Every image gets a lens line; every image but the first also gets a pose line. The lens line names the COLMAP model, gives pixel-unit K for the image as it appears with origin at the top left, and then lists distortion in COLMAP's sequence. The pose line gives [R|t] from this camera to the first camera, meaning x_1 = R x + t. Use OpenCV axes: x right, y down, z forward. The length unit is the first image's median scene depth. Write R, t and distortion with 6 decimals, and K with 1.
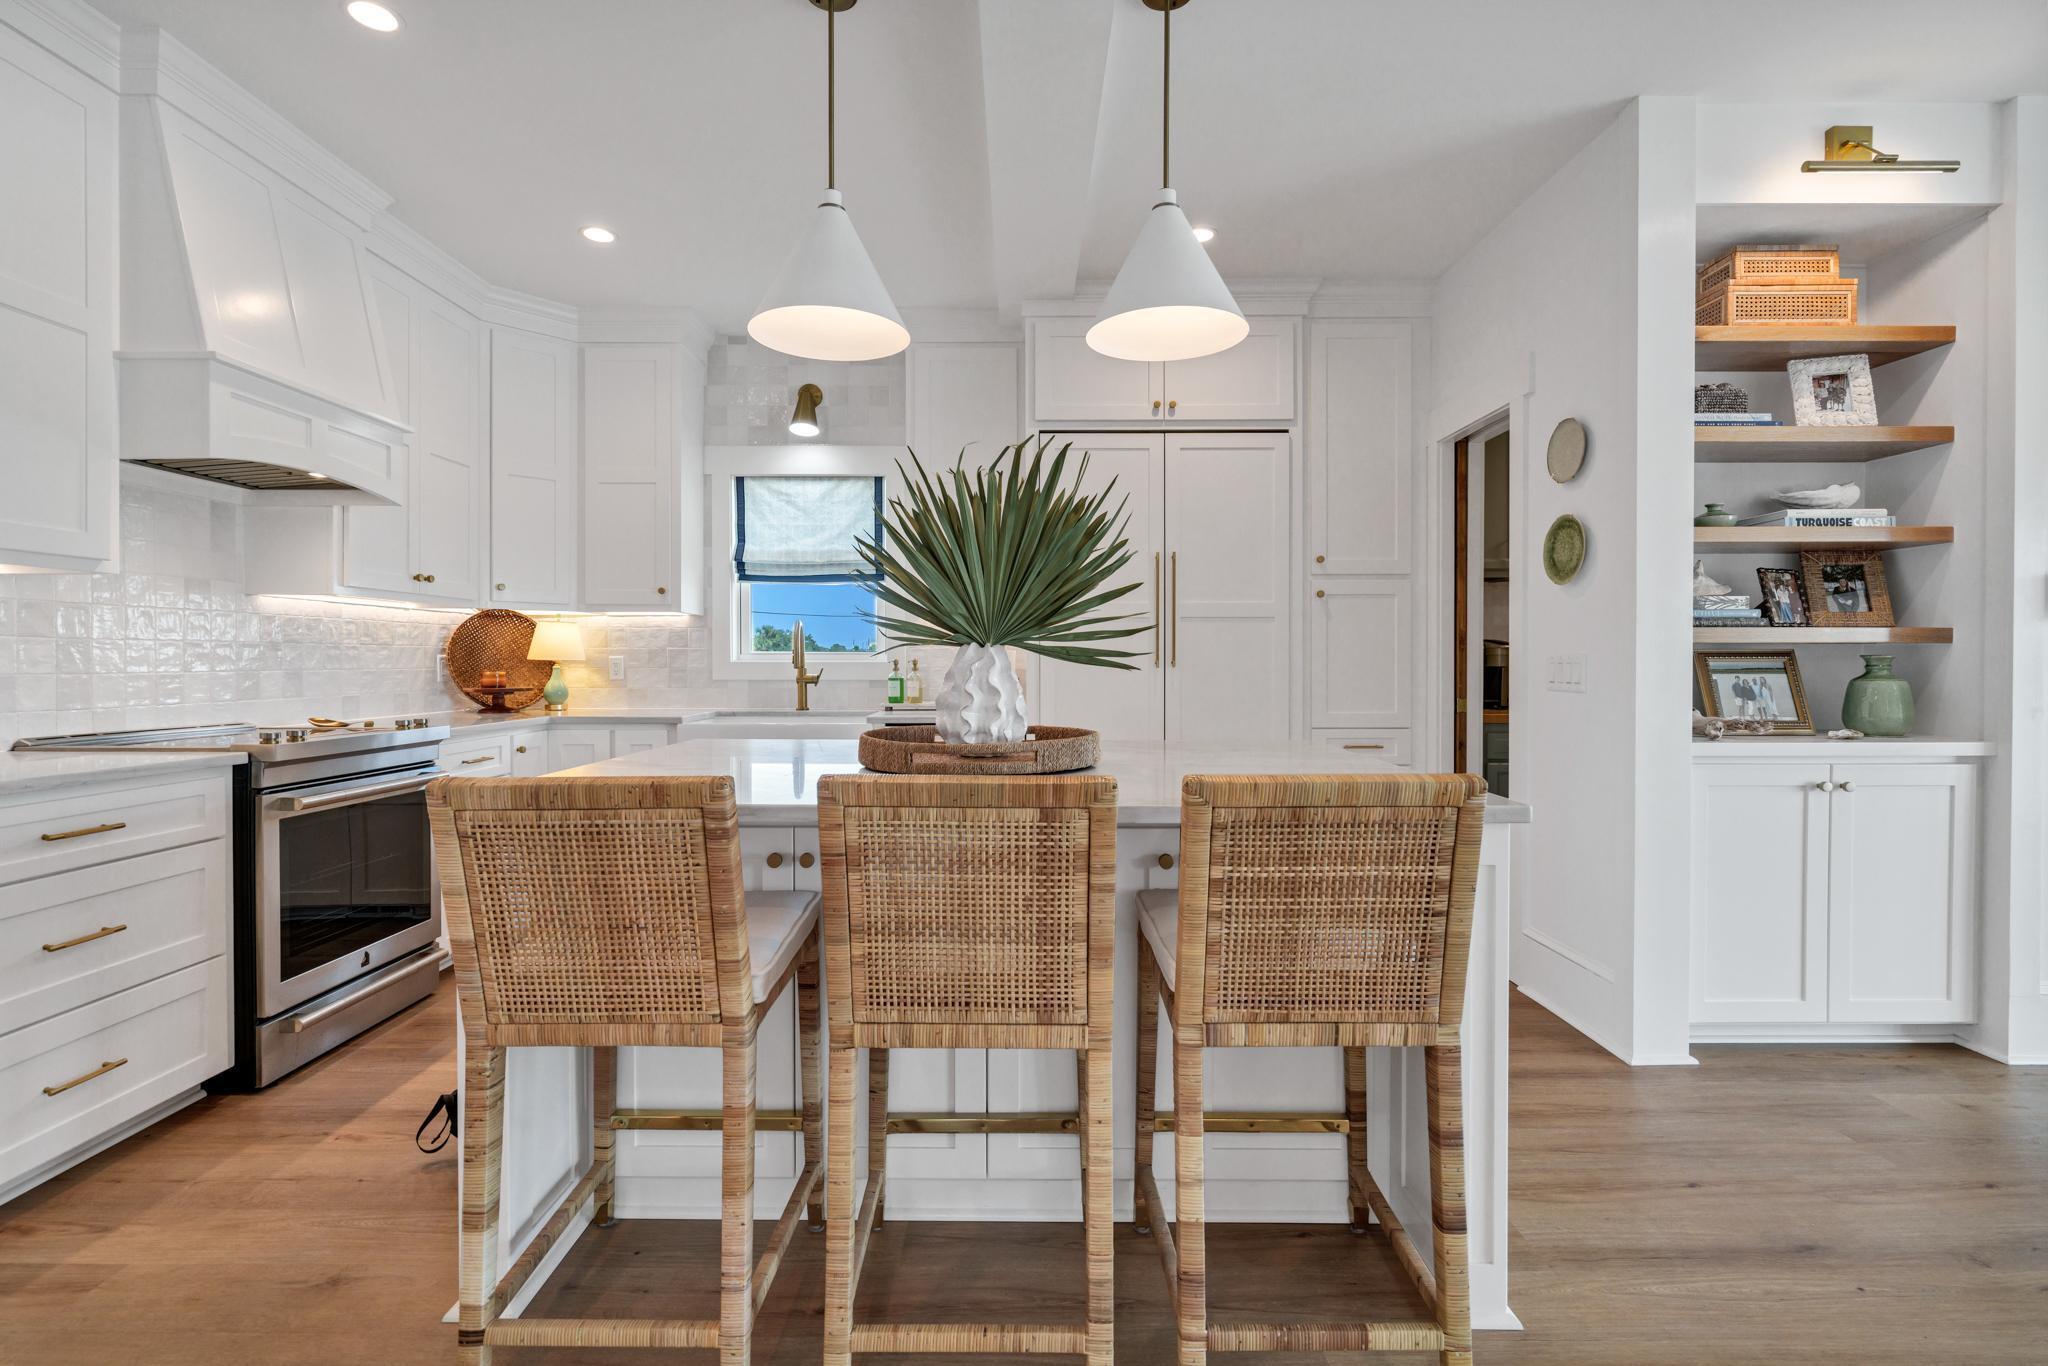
lens RADIAL K [[939.5, 0, 1018.6], [0, 939.5, 667.2], [0, 0, 1]] dist [-0.005220, 0.000111]
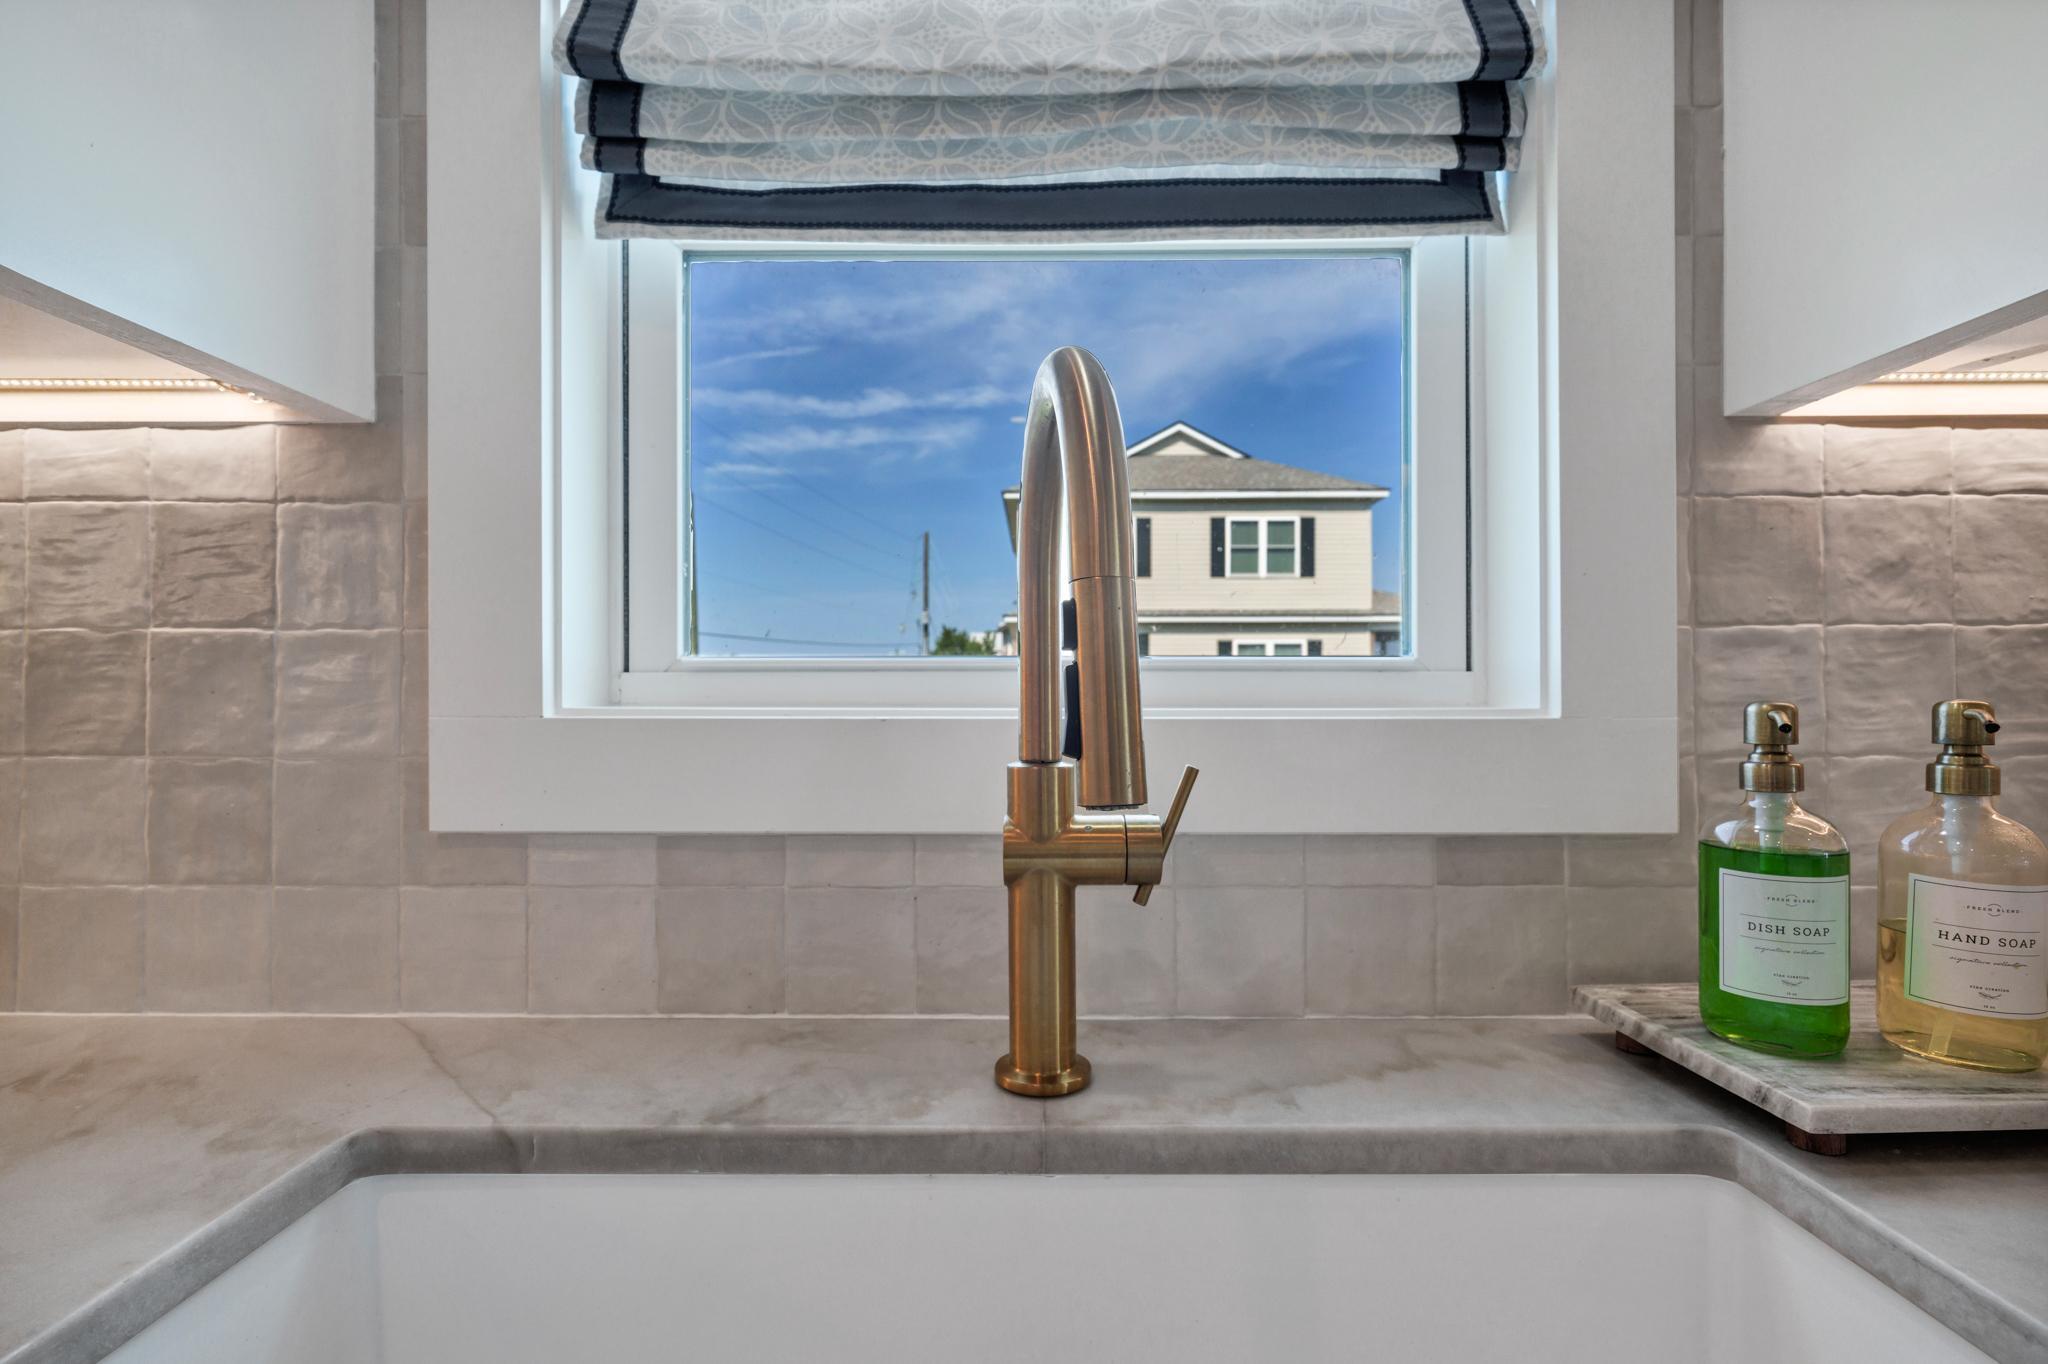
lens RADIAL K [[939.5, 0, 1021.5], [0, 939.5, 690.2], [0, 0, 1]] dist [-0.005220, 0.000111]
pose [[0.999652, -0.000377, -0.026386, -0.229134], [0.000032, 0.999915, -0.013050, -0.008467], [0.026389, 0.013045, 0.999567, 0.868024]]
